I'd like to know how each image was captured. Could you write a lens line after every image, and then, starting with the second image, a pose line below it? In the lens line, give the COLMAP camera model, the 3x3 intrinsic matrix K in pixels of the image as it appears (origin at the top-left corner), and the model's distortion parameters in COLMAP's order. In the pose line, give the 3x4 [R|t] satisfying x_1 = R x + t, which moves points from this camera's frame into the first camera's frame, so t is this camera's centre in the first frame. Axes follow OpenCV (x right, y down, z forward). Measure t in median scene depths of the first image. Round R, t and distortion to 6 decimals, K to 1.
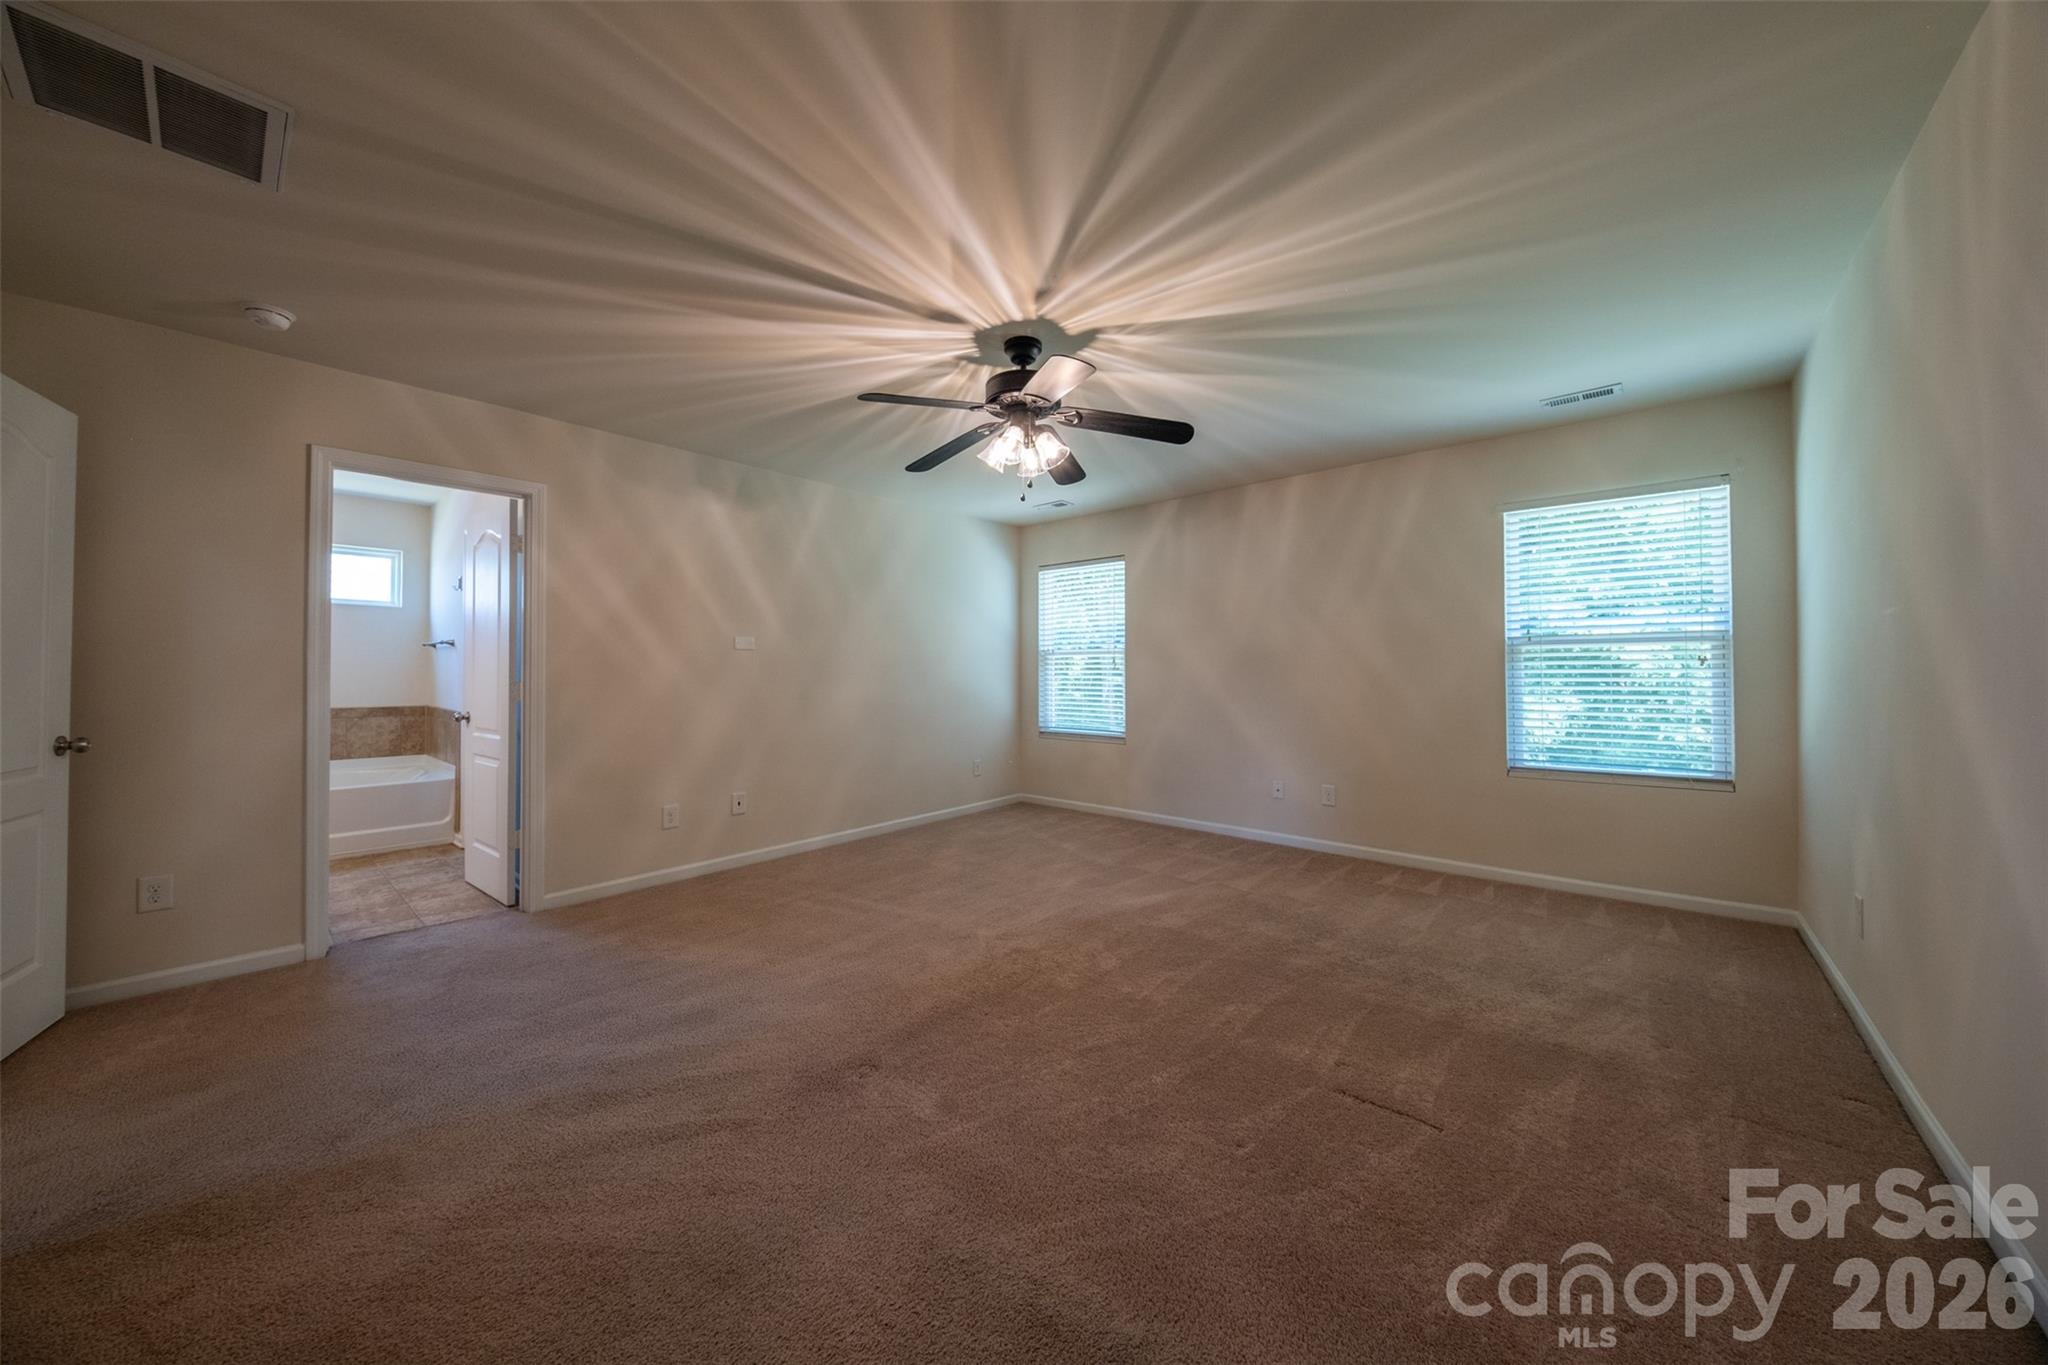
lens RADIAL K [[701.3, 0, 1021.0], [0, 701.3, 663.0], [0, 0, 1]] dist [0.043334, -0.026719]
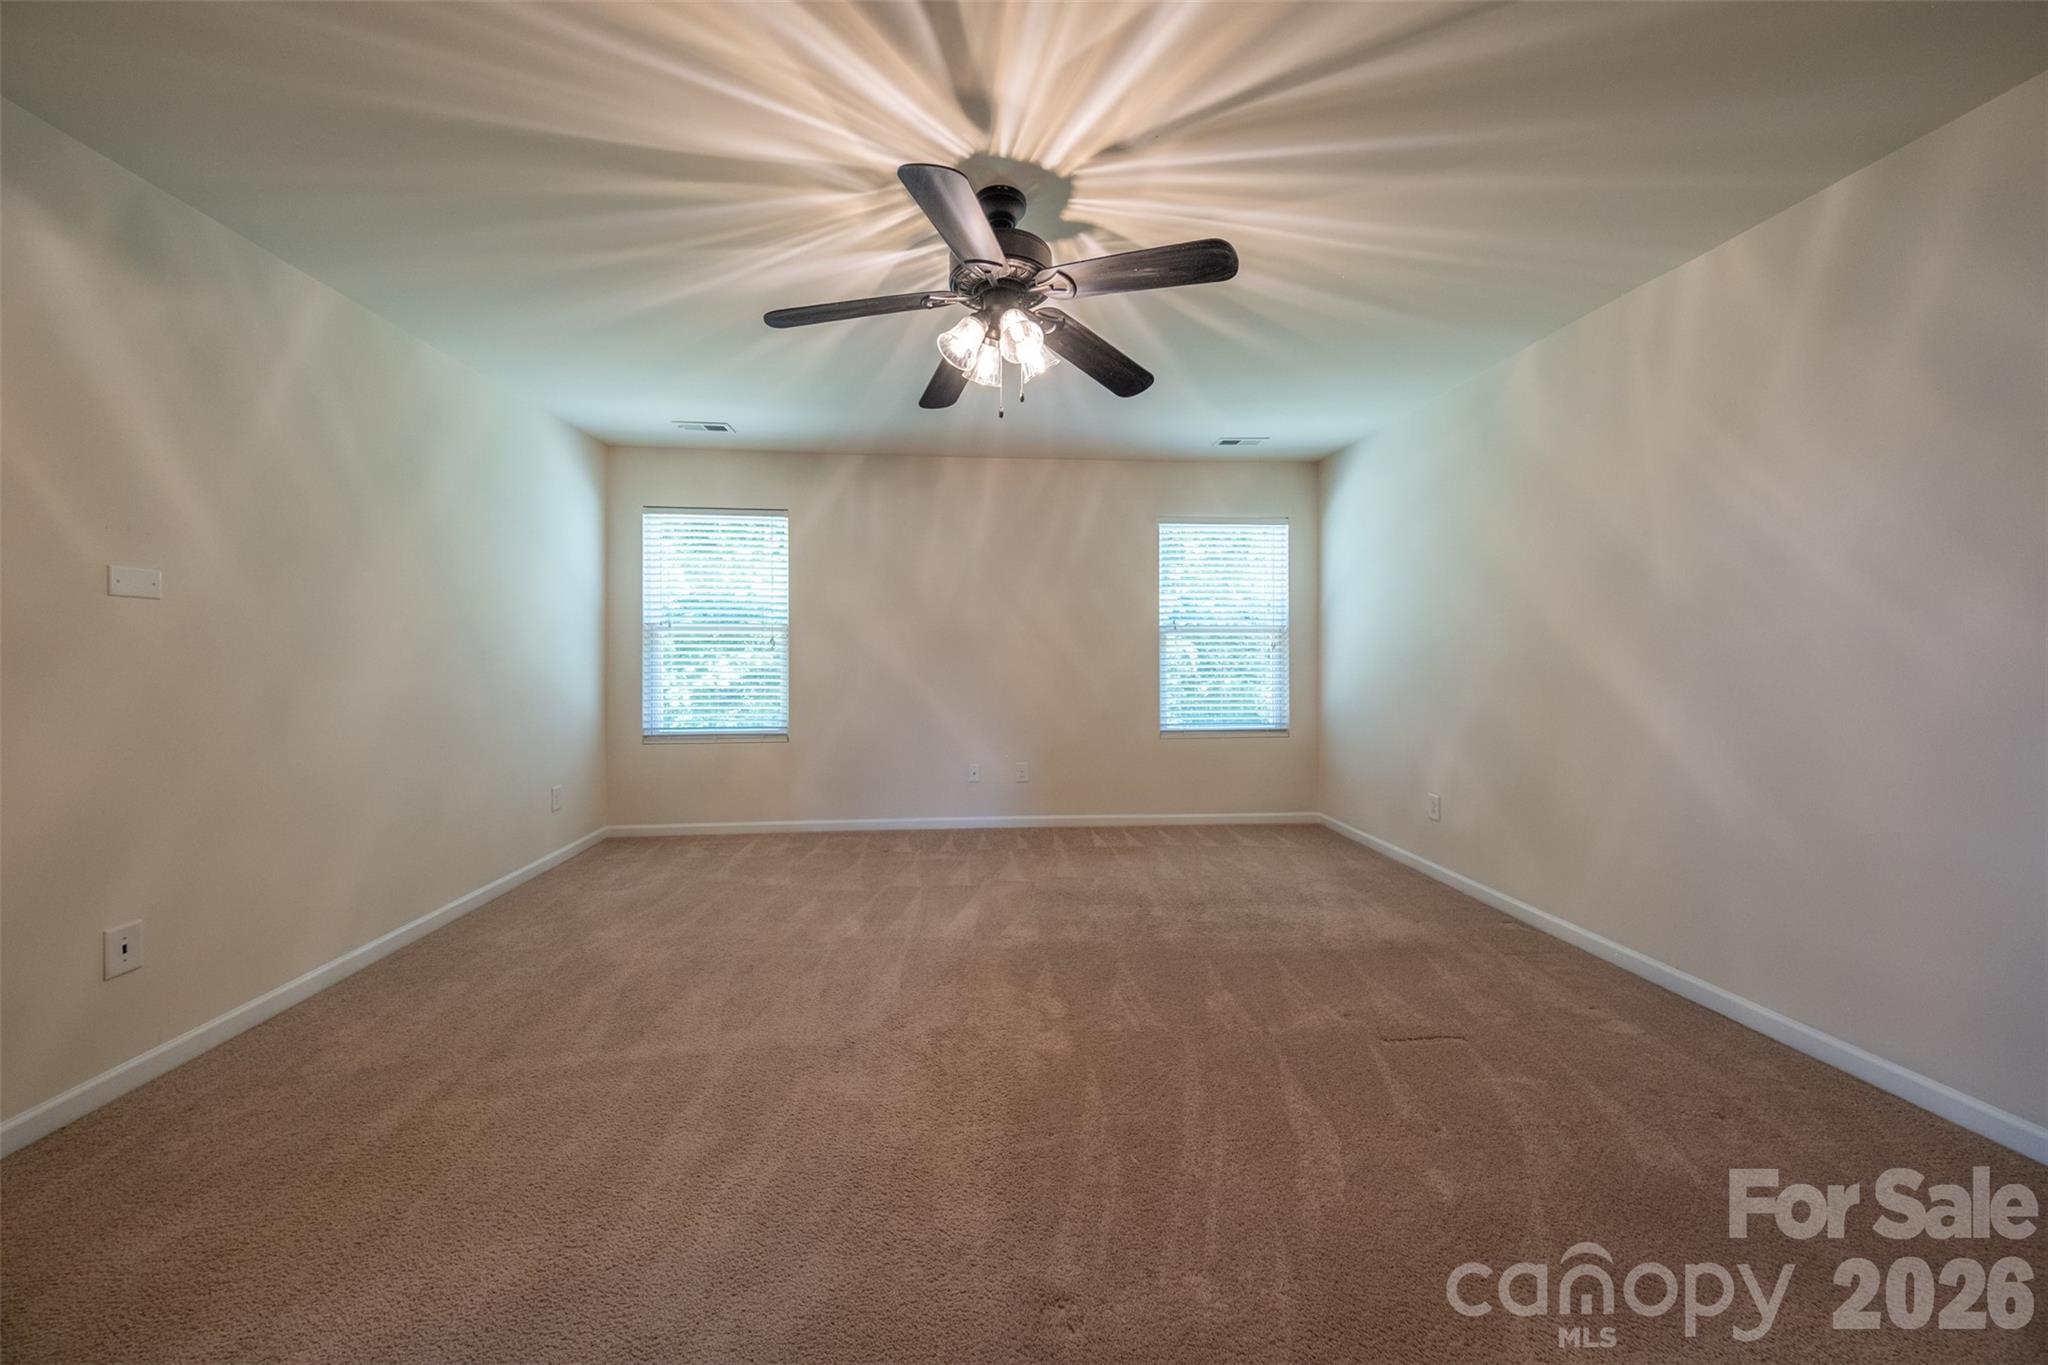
lens RADIAL K [[703.8, 0, 1022.2], [0, 703.8, 656.0], [0, 0, 1]] dist [0.011687, -0.005538]
pose [[0.695491, 0.001542, 0.718534, -0.401903], [-0.011214, 0.999899, 0.008708, 0.009075], [-0.718448, -0.014114, 0.695438, 0.374265]]
